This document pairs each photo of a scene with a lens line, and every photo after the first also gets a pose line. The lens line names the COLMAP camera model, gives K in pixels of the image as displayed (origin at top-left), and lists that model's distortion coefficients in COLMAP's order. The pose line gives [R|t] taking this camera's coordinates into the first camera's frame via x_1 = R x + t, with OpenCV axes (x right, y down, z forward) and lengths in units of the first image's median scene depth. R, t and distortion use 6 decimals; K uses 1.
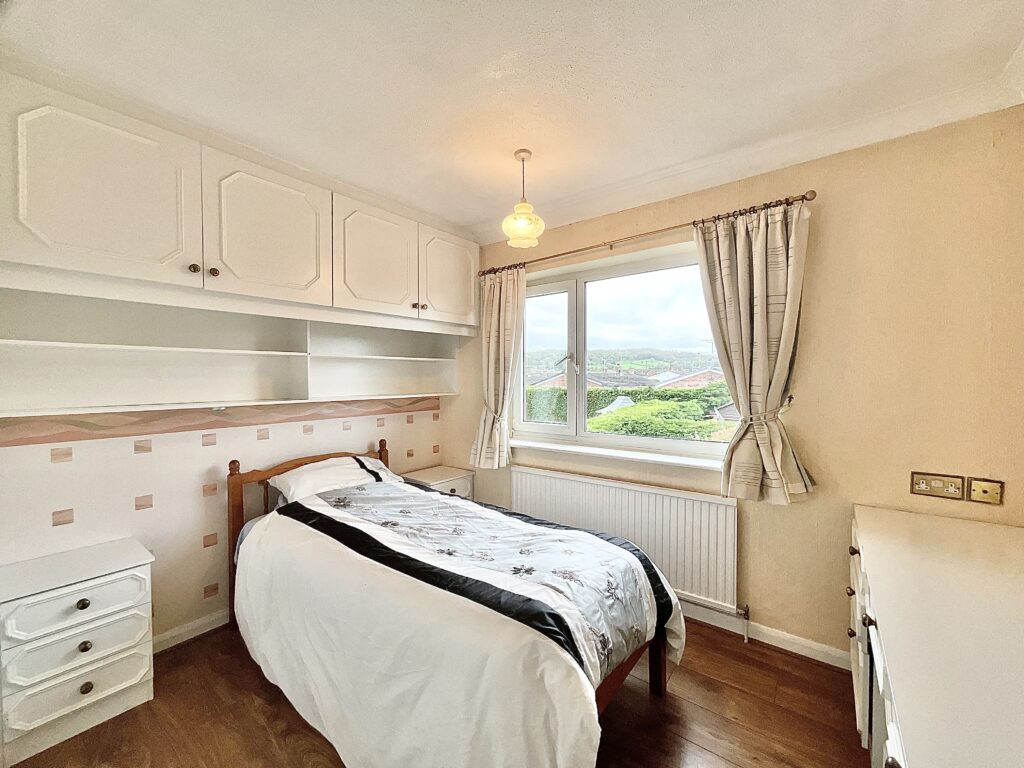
lens RADIAL K [[415.5, 0, 472.8], [0, 415.5, 385.3], [0, 0, 1]] dist [0.031834, 0.000134]
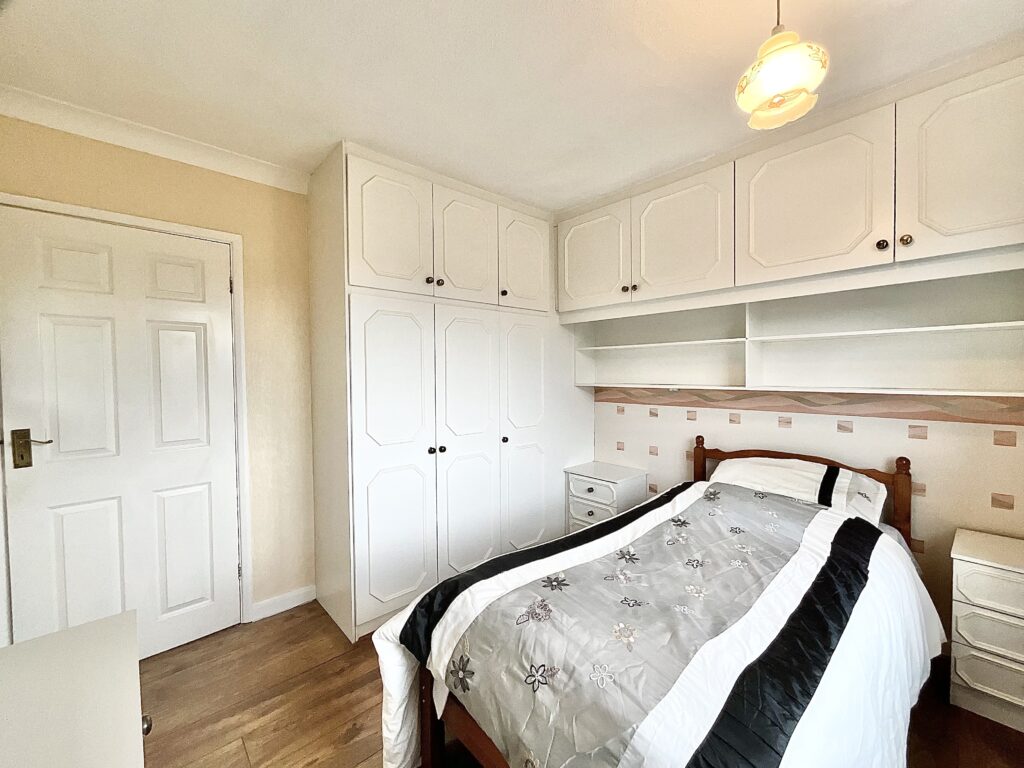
lens RADIAL K [[419.4, 0, 514.0], [0, 419.4, 383.1], [0, 0, 1]] dist [-0.000941, 0.000202]
pose [[-0.097323, 0.045975, -0.994190, 0.636050], [0.002695, 0.998941, 0.045931, -0.021674], [0.995249, 0.001791, -0.097344, 0.611787]]
